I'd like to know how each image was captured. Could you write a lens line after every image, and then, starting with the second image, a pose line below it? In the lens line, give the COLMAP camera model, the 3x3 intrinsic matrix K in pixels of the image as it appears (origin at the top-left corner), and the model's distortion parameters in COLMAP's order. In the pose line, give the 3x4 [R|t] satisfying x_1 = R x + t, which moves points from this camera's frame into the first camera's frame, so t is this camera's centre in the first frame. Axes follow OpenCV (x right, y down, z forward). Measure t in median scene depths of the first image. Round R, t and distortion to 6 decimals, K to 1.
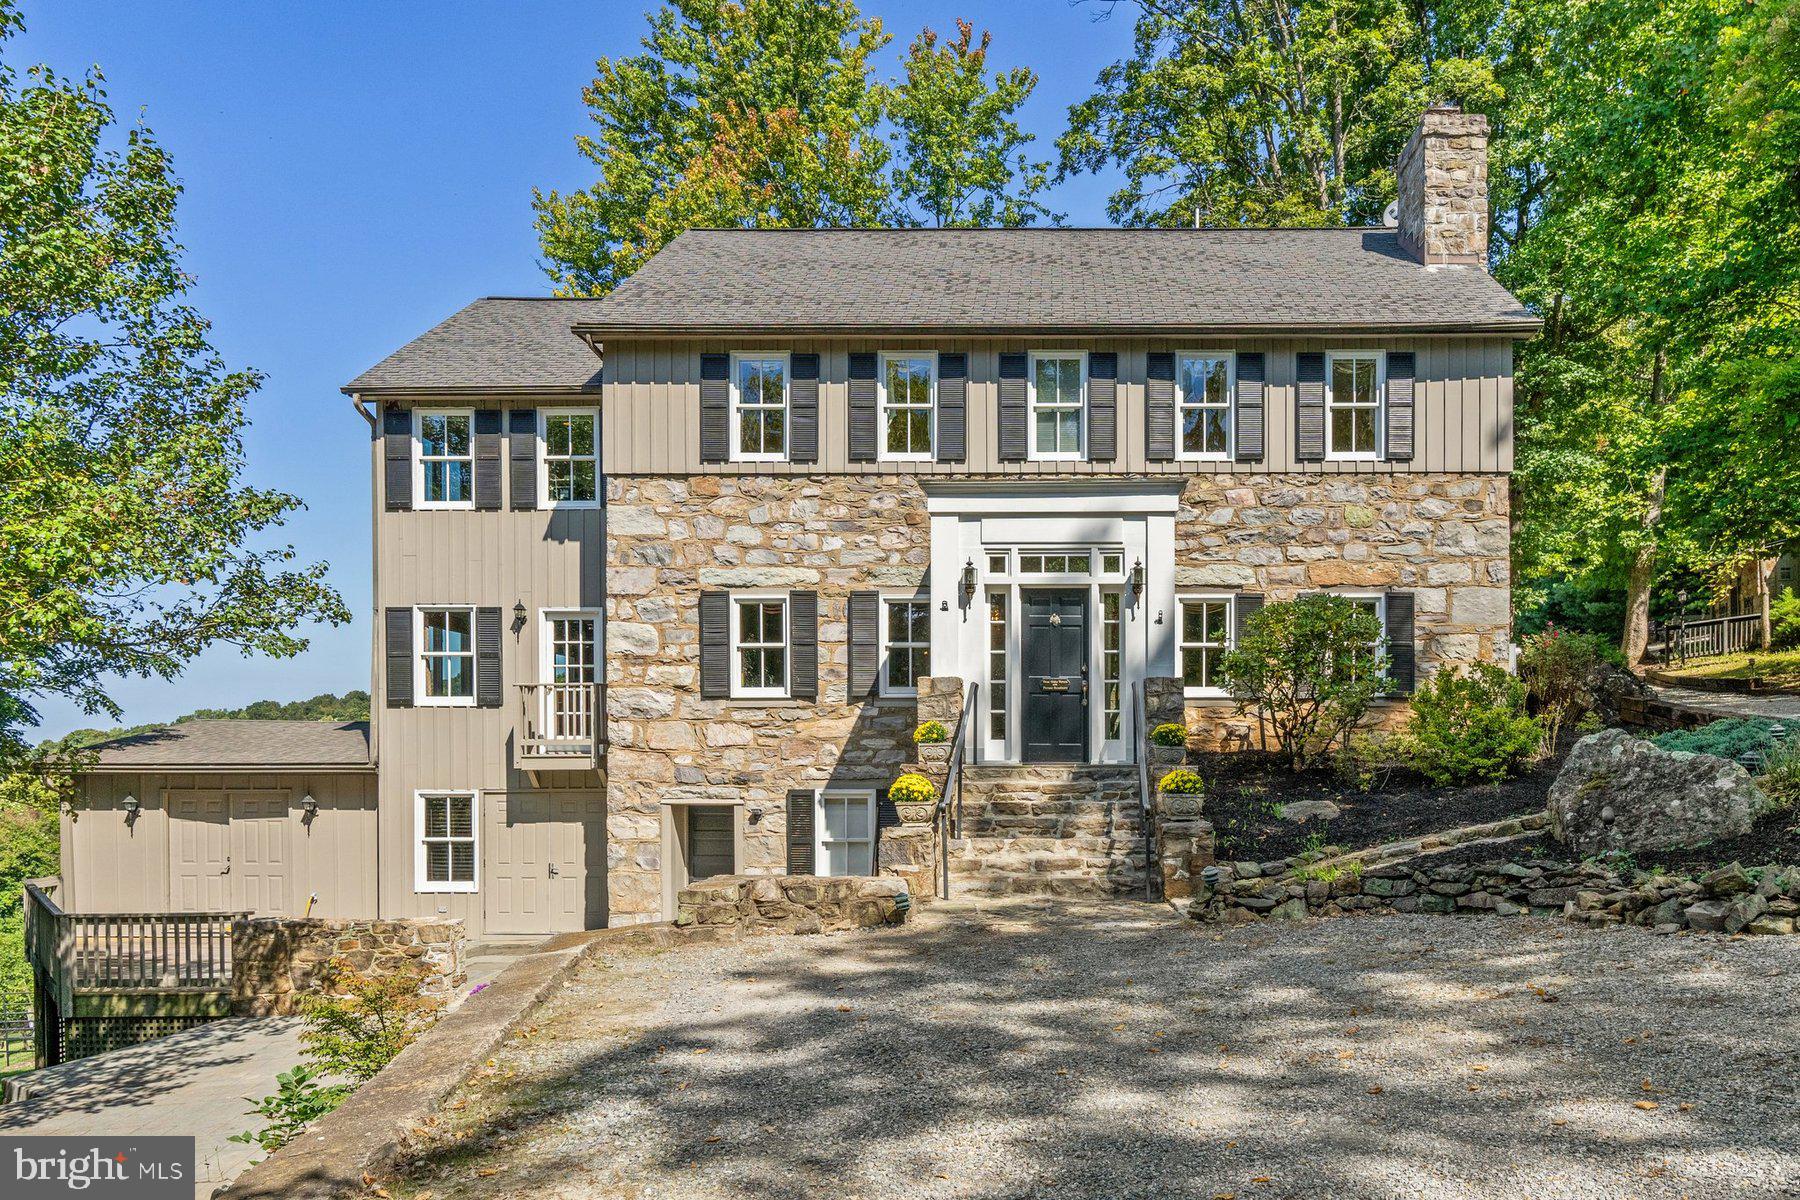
lens RADIAL K [[1258.7, 0, 898.7], [0, 1258.7, 618.9], [0, 0, 1]] dist [-0.009950, -0.006312]
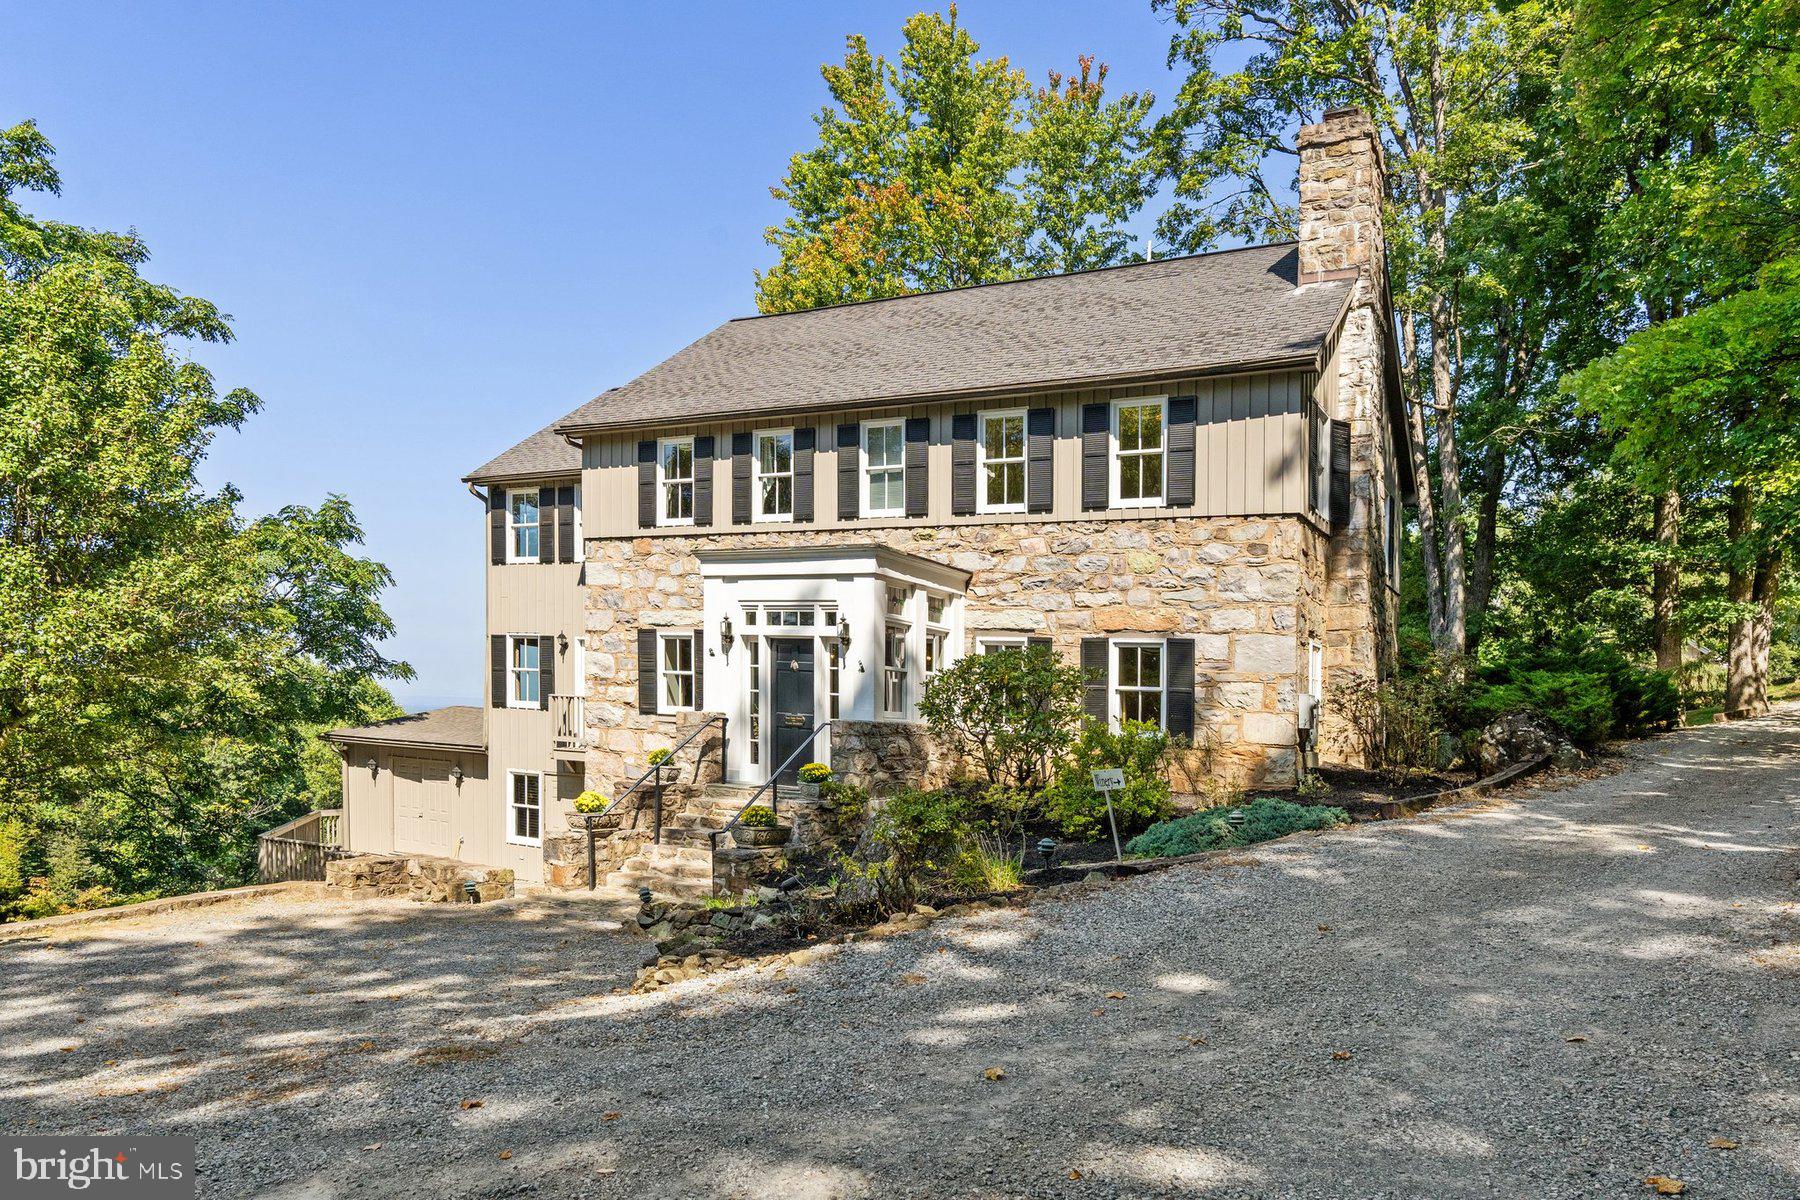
lens RADIAL K [[1258.7, 0, 901.0], [0, 1258.7, 589.2], [0, 0, 1]] dist [-0.009950, -0.006312]
pose [[0.866958, -0.002934, -0.498372, 0.703125], [0.006954, 0.999957, 0.006209, -0.067753], [0.498333, -0.008849, 0.866941, 0.027841]]
